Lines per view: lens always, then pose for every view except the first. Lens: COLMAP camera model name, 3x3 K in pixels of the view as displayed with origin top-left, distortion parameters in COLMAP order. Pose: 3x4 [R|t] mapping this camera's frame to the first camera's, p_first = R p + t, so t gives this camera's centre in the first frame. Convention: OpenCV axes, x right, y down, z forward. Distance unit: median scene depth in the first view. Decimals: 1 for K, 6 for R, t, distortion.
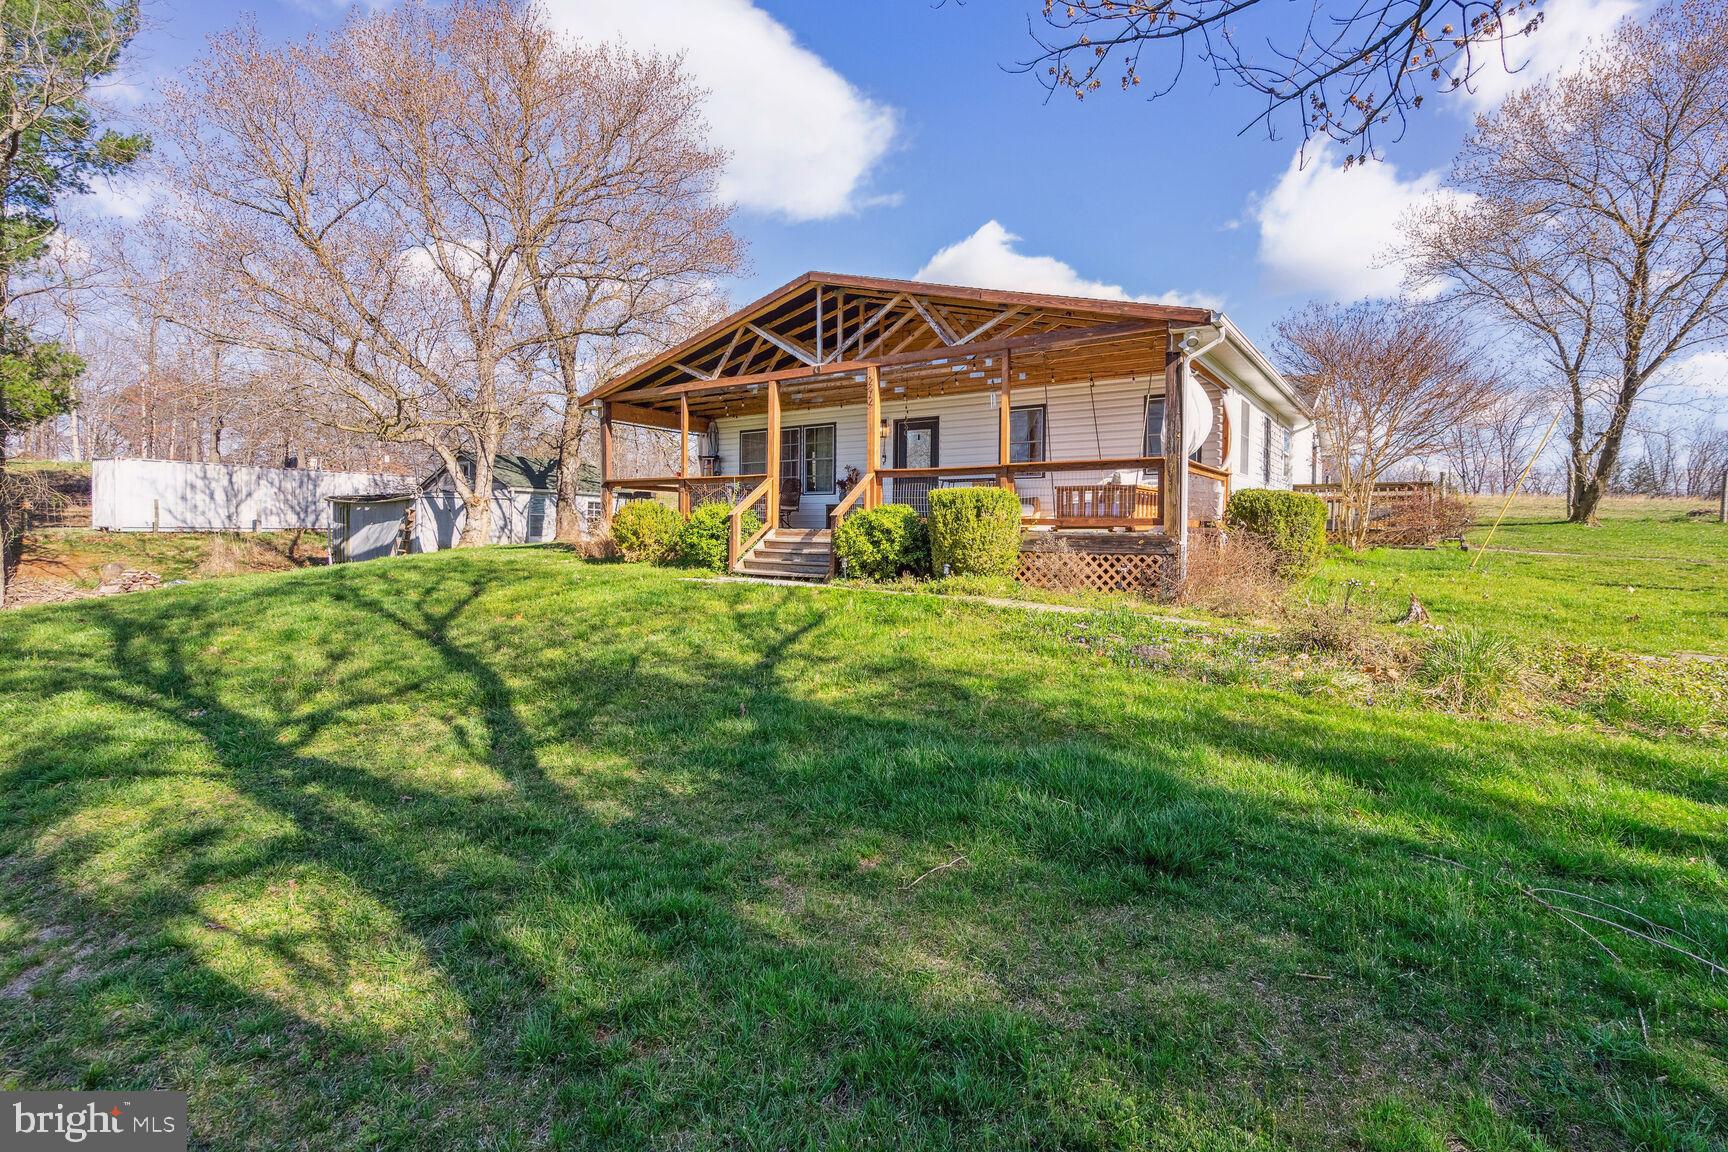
lens RADIAL K [[762.5, 0, 864.0], [0, 762.5, 576.0], [0, 0, 1]] dist [-0.001516, -0.000095]
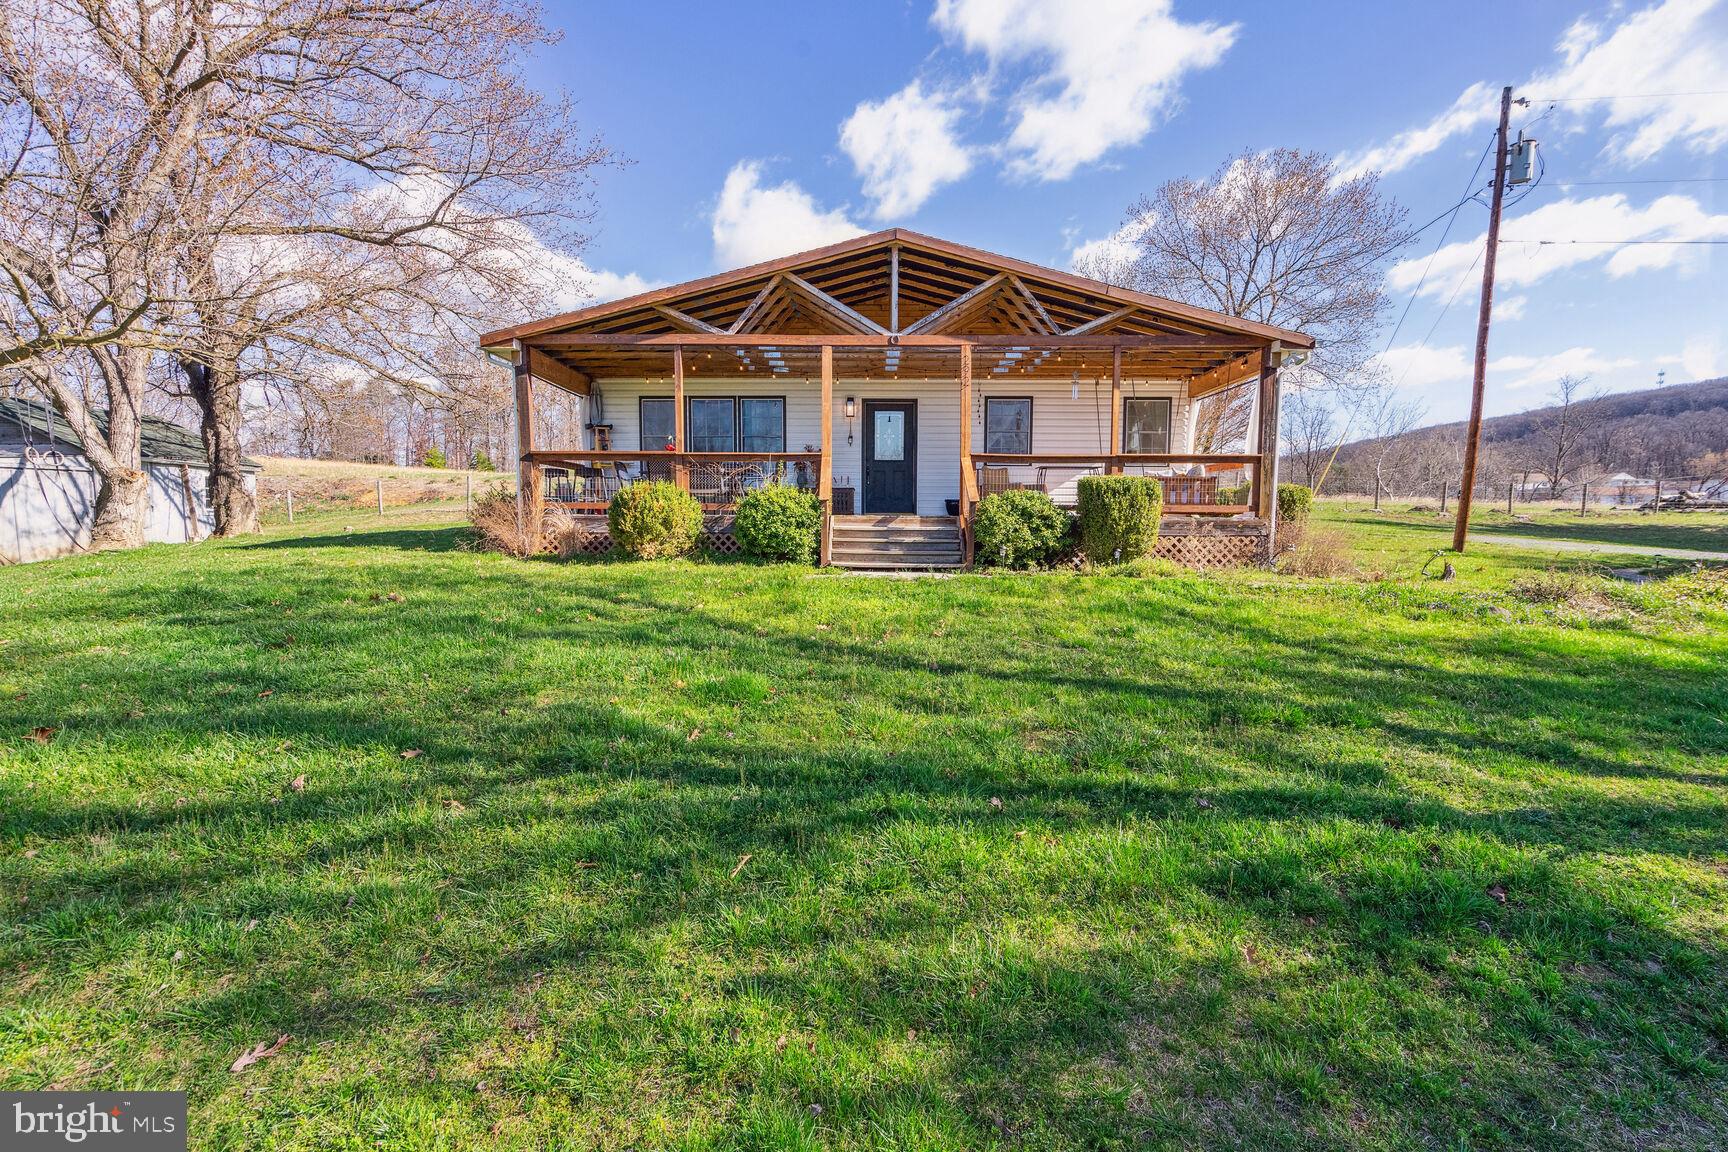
lens RADIAL K [[762.5, 0, 864.0], [0, 762.5, 576.0], [0, 0, 1]] dist [-0.001516, -0.000095]
pose [[0.841031, -0.048188, 0.538837, -0.592233], [0.036889, 0.998815, 0.031746, -0.019434], [-0.539728, -0.006822, 0.841812, 0.250688]]
